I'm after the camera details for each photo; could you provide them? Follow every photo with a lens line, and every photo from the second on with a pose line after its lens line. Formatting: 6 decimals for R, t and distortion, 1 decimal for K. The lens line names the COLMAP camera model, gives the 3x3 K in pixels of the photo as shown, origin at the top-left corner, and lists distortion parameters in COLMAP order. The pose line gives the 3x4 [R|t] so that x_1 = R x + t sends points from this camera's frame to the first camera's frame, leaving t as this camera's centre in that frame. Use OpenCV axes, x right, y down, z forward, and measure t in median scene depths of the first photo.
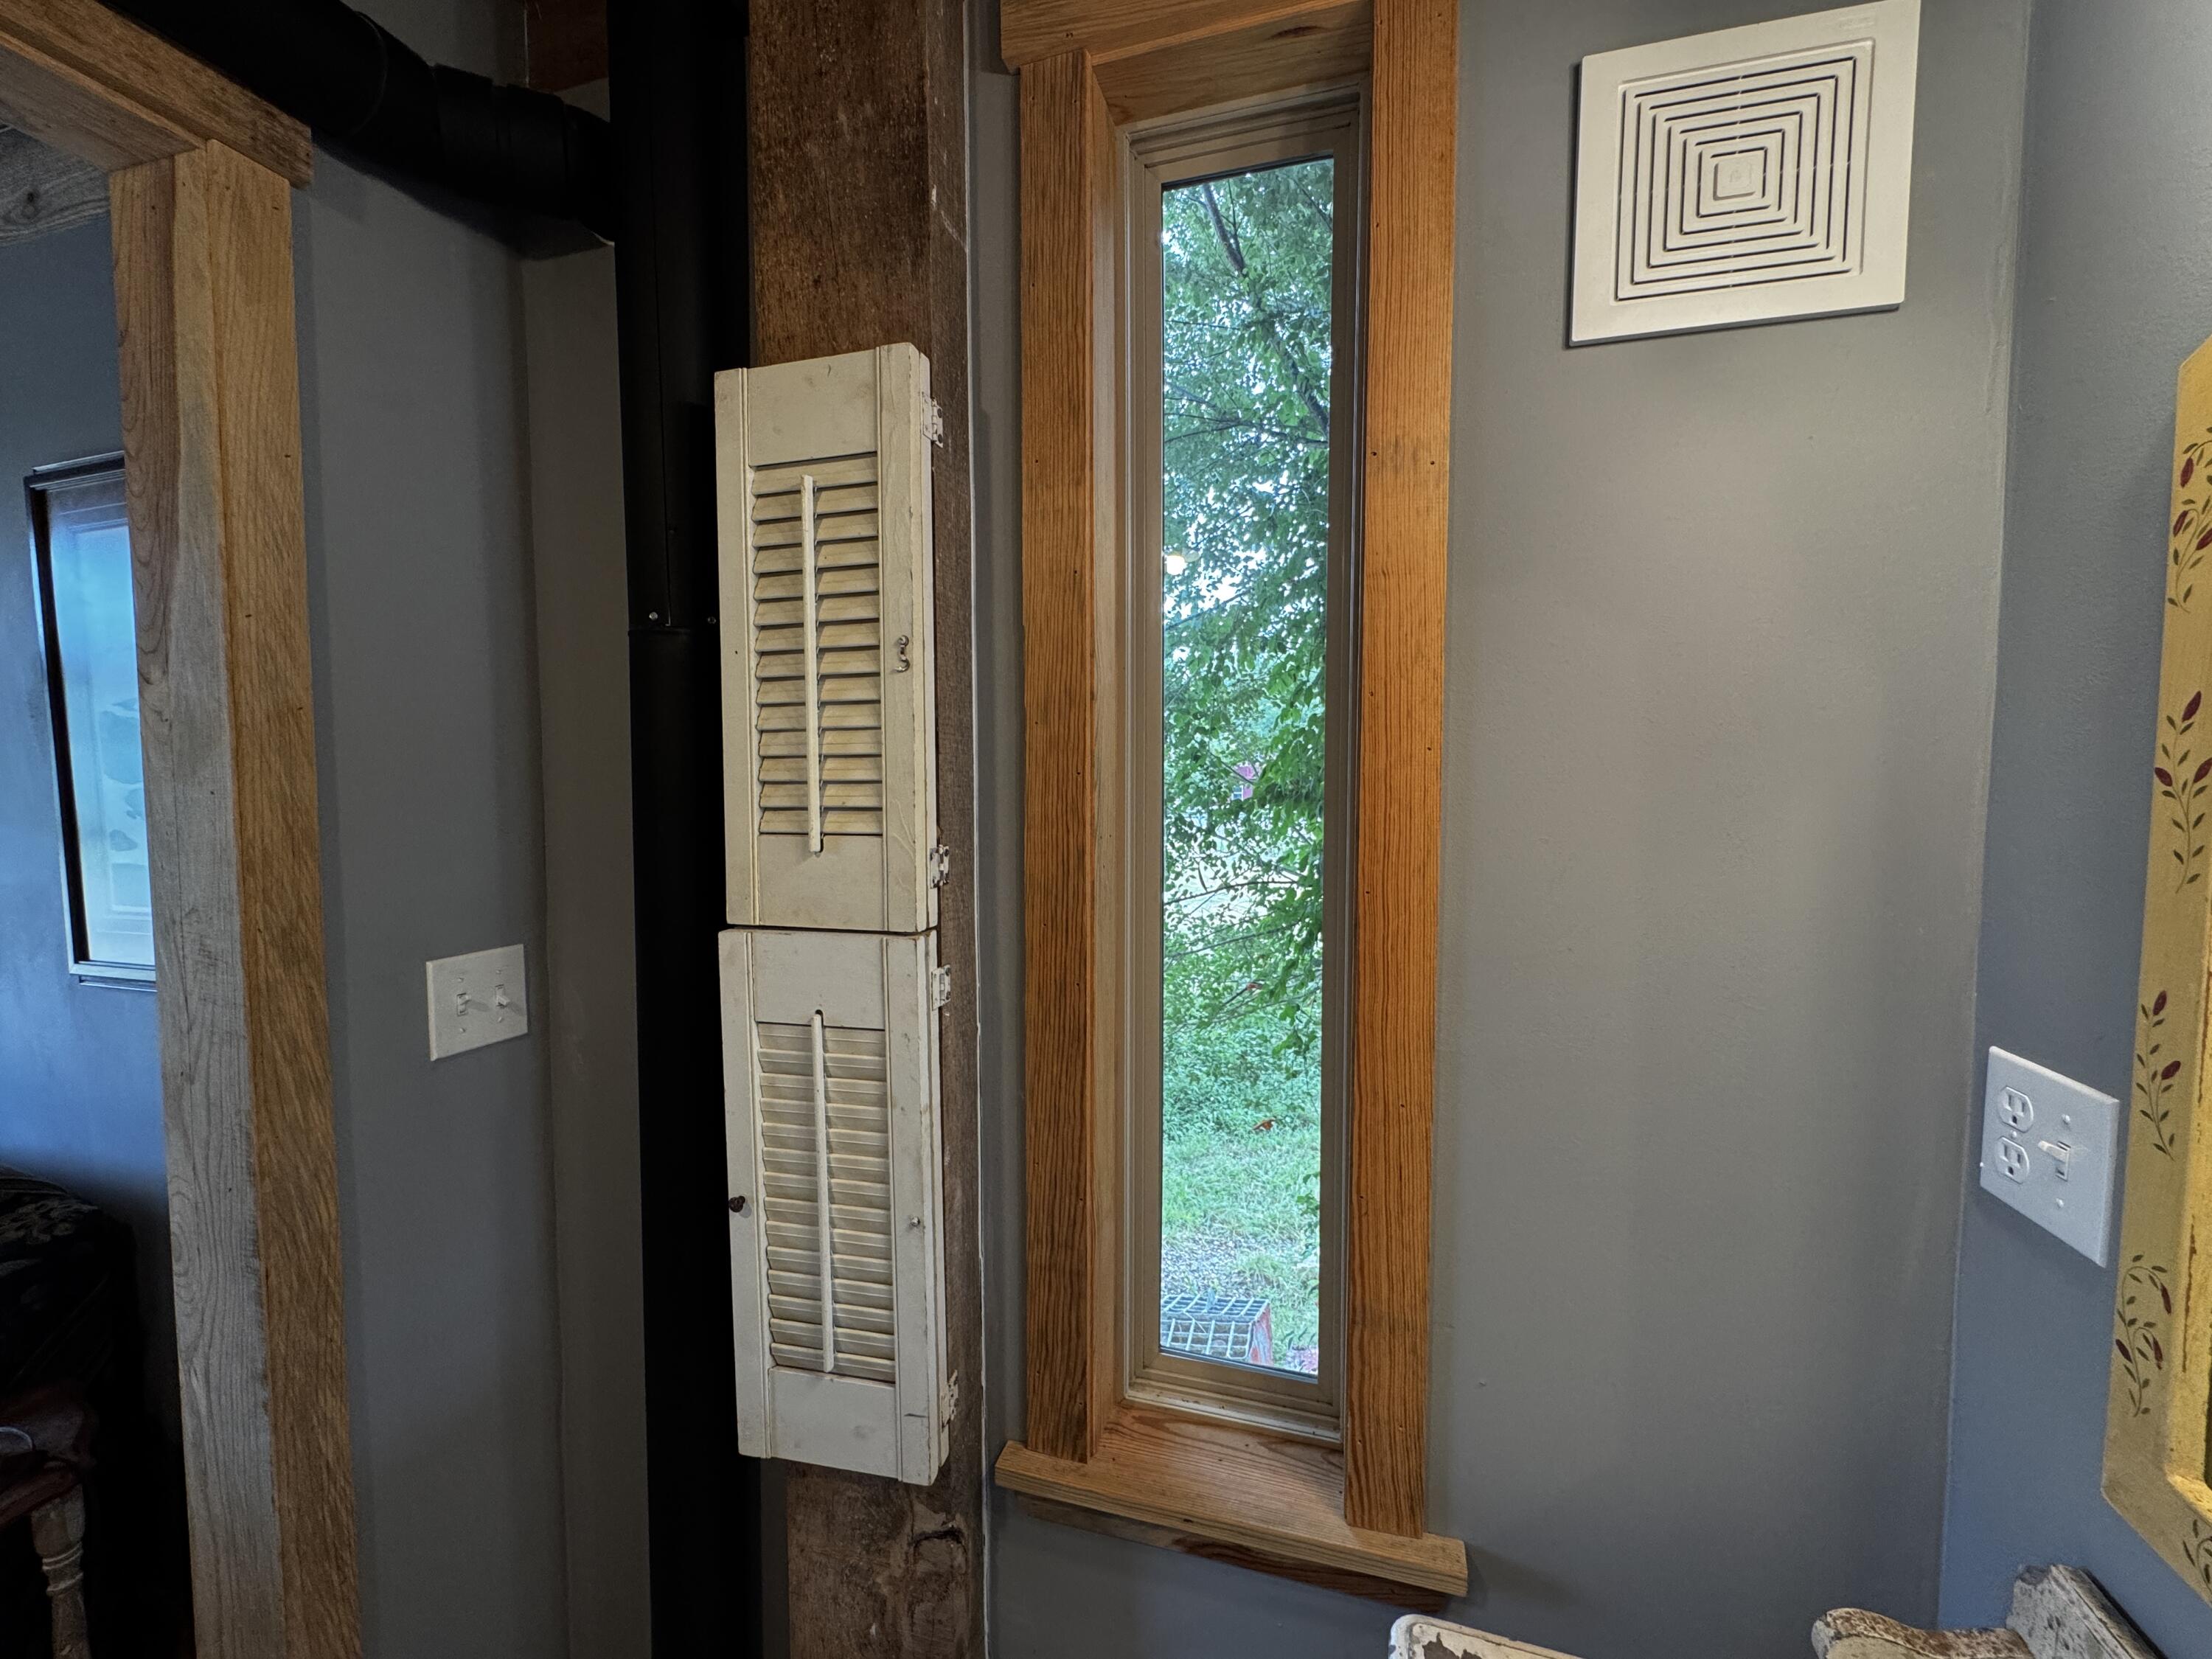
lens RADIAL K [[885.8, 0, 1101.8], [0, 885.8, 824.8], [0, 0, 1]] dist [-0.012439, 0.004547]
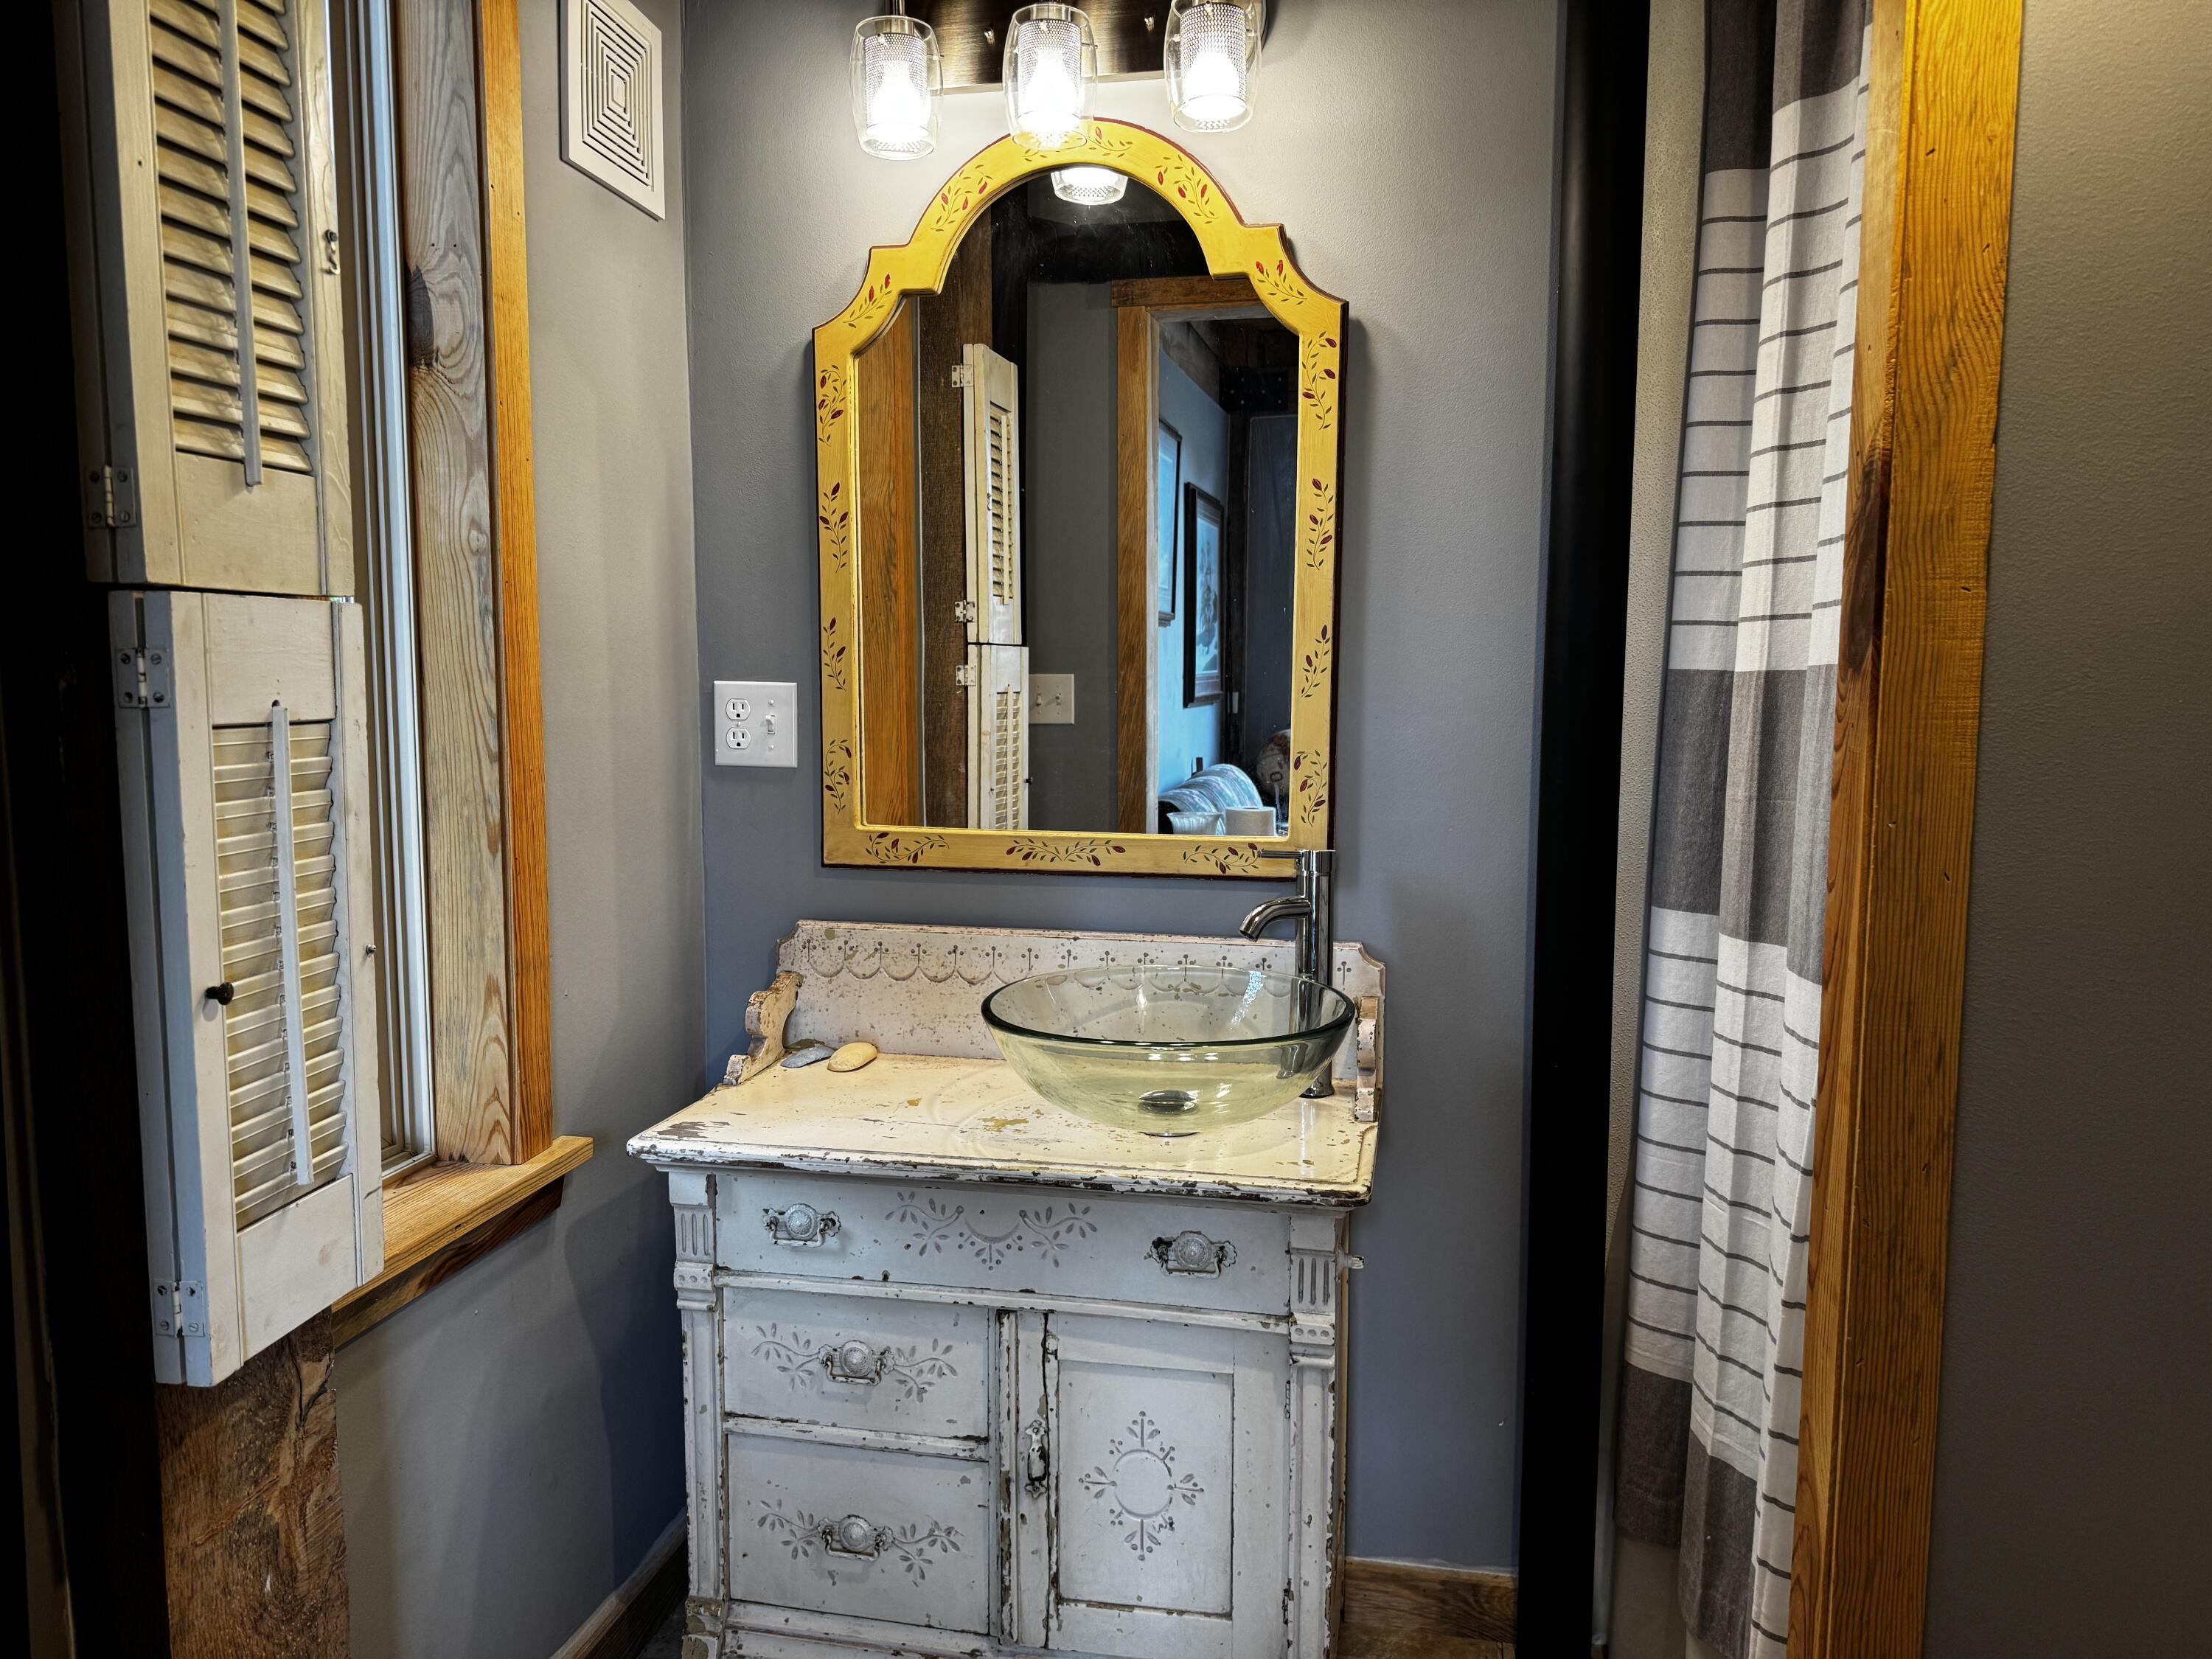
lens RADIAL K [[1555.9, 0, 1099.3], [0, 1555.9, 831.6], [0, 0, 1]] dist [0.066723, -0.066497]
pose [[-0.096914, -0.094370, 0.990809, -1.734678], [0.053223, 0.993579, 0.099840, 0.225266], [-0.993869, 0.062409, -0.091269, 0.441006]]
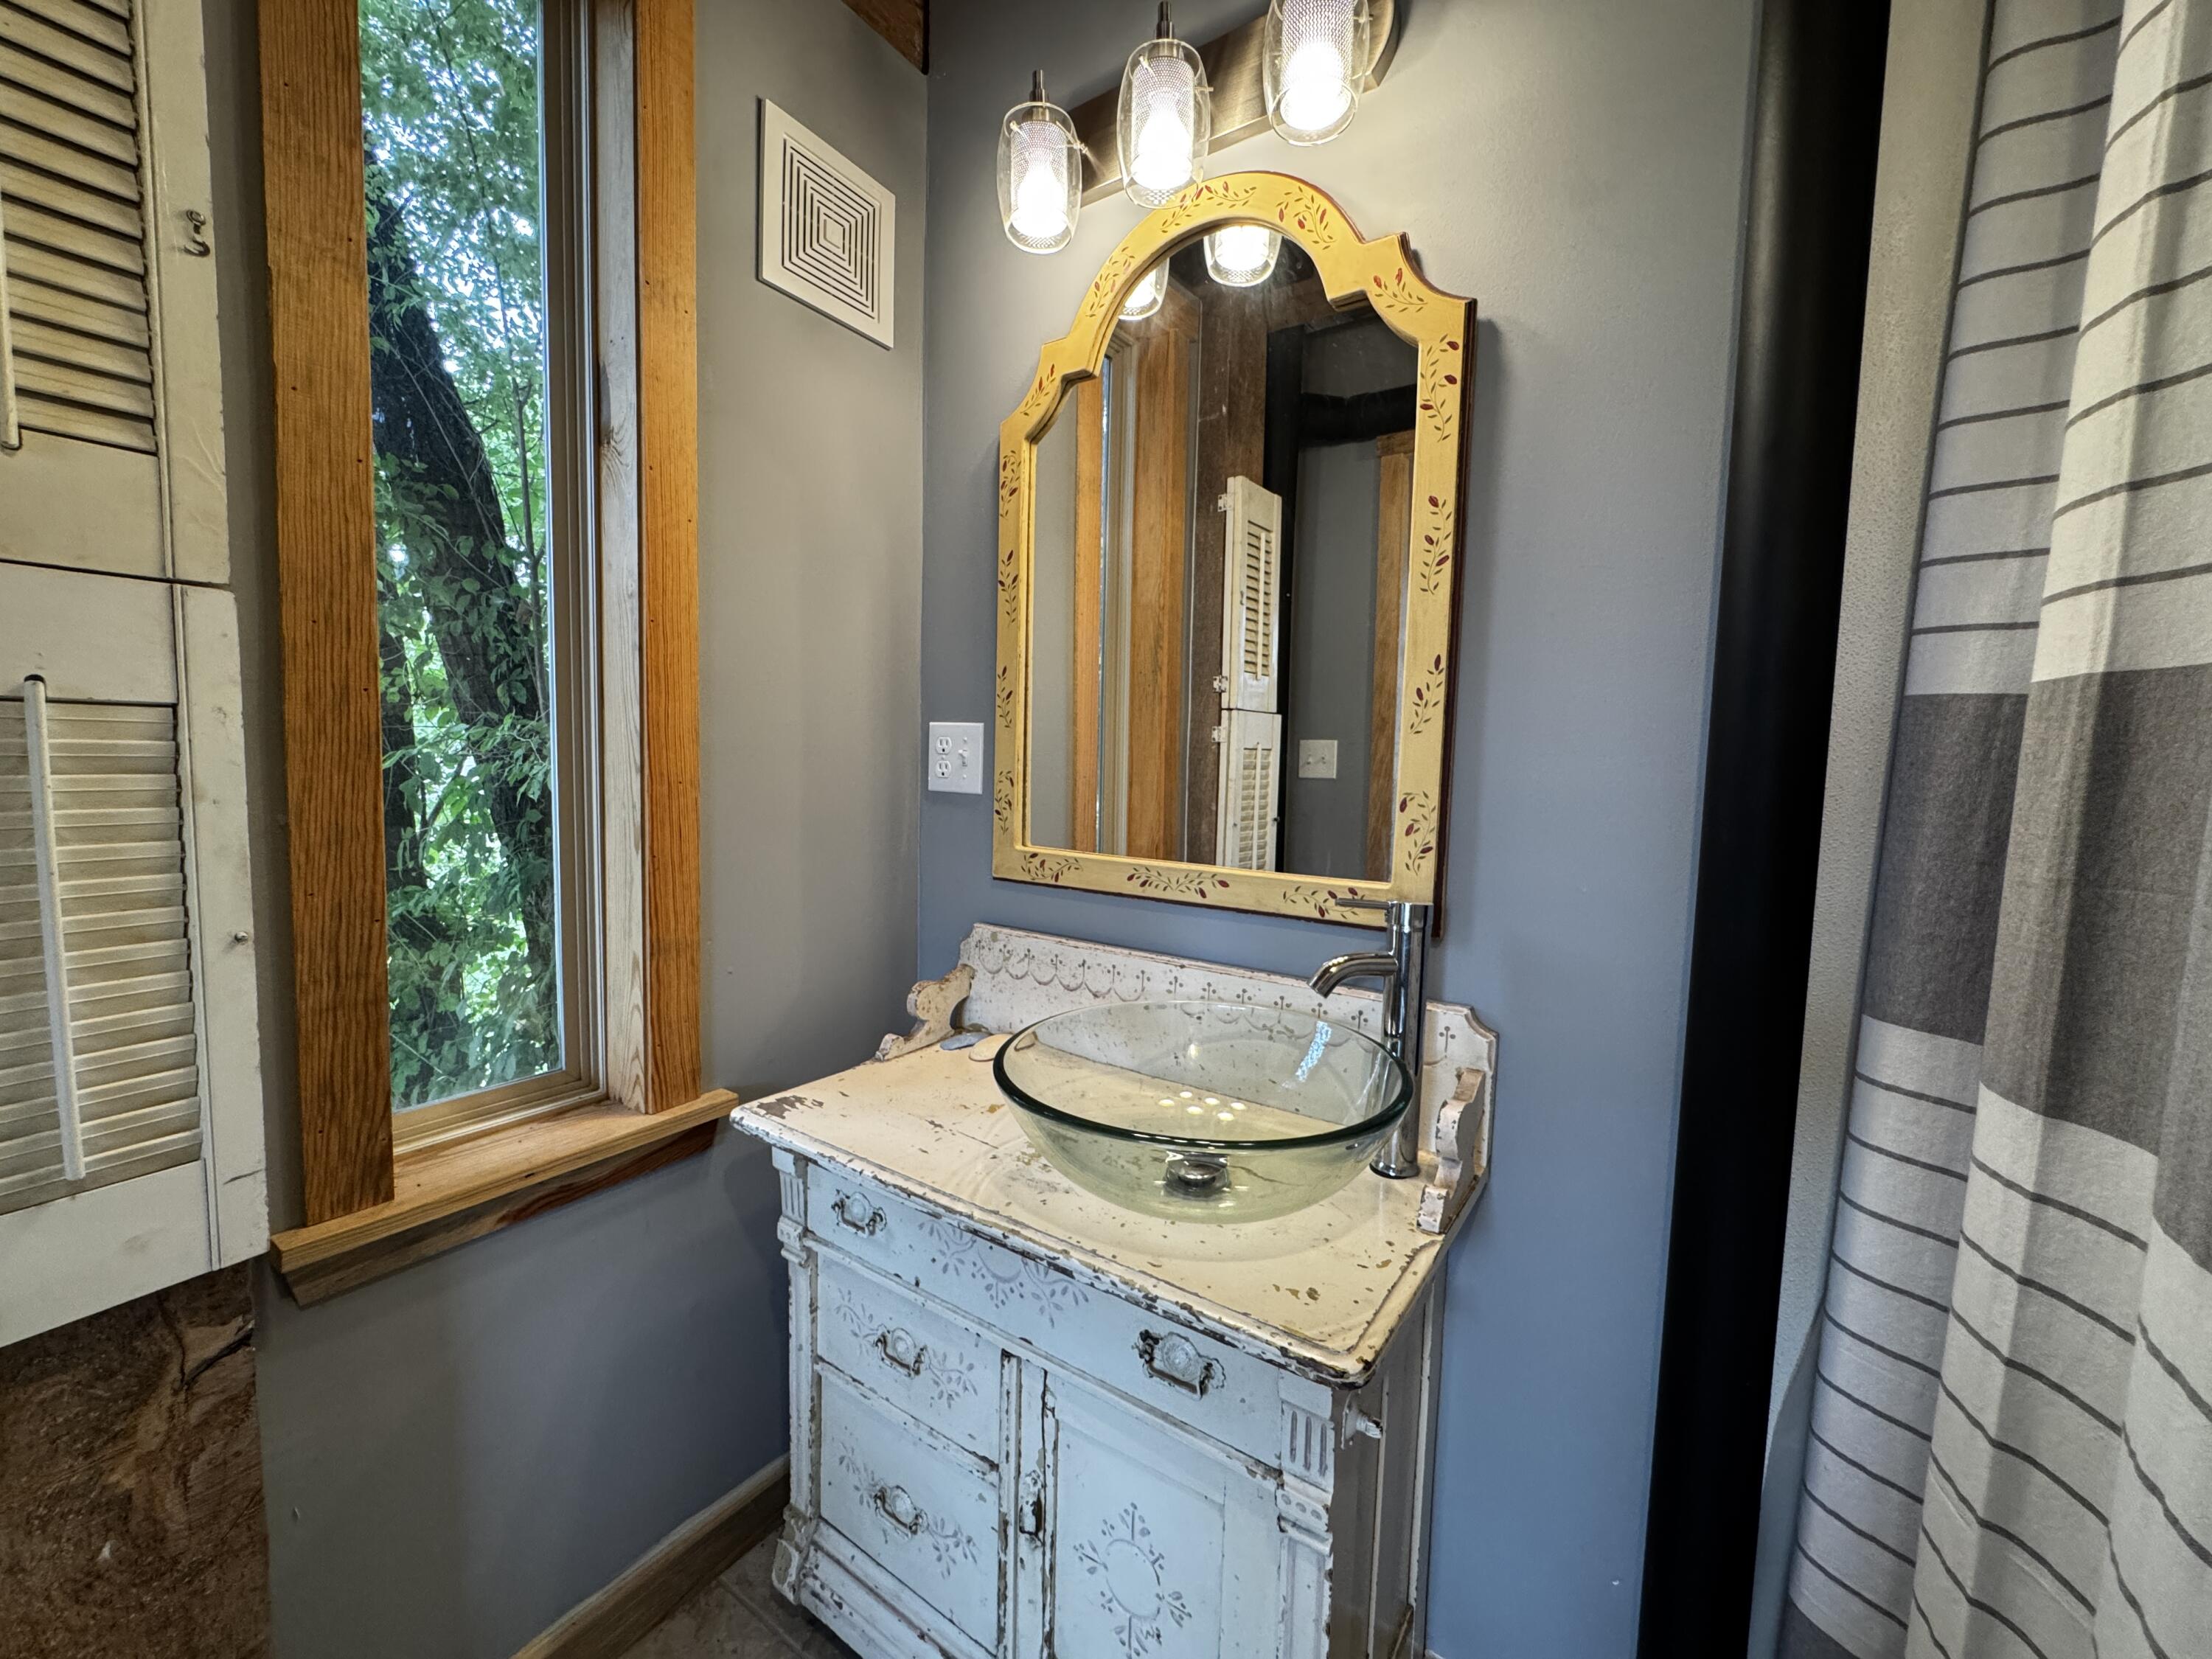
lens RADIAL K [[885.8, 0, 1105.5], [0, 885.8, 827.0], [0, 0, 1]] dist [-0.012439, 0.004547]
pose [[0.295777, -0.063511, 0.953143, -0.752773], [0.028679, 0.997928, 0.057595, 0.317674], [-0.954826, 0.010300, 0.296986, -0.036064]]
